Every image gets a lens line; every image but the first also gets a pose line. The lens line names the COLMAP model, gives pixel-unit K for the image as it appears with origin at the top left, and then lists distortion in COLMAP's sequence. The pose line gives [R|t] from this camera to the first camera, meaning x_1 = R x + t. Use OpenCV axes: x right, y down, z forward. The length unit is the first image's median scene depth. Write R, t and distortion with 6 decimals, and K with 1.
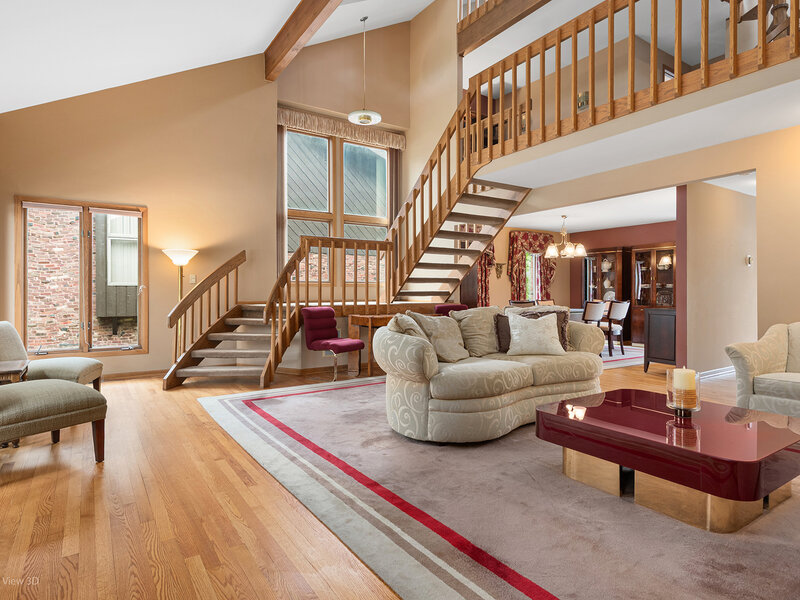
lens RADIAL K [[457.1, 0, 392.3], [0, 457.1, 293.9], [0, 0, 1]] dist [0.009307, 0.000310]
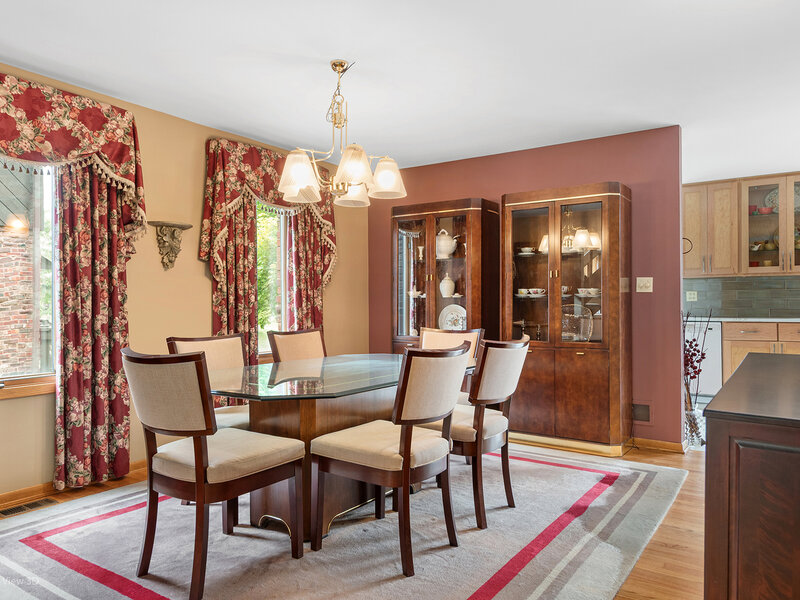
lens RADIAL K [[569.2, 0, 398.9], [0, 569.2, 301.4], [0, 0, 1]] dist [0.020064, -0.007090]
pose [[0.919033, 0.002043, 0.394175, 0.219663], [-0.001577, 0.999998, -0.001505, -0.008389], [-0.394177, 0.000762, 0.919034, 0.532376]]
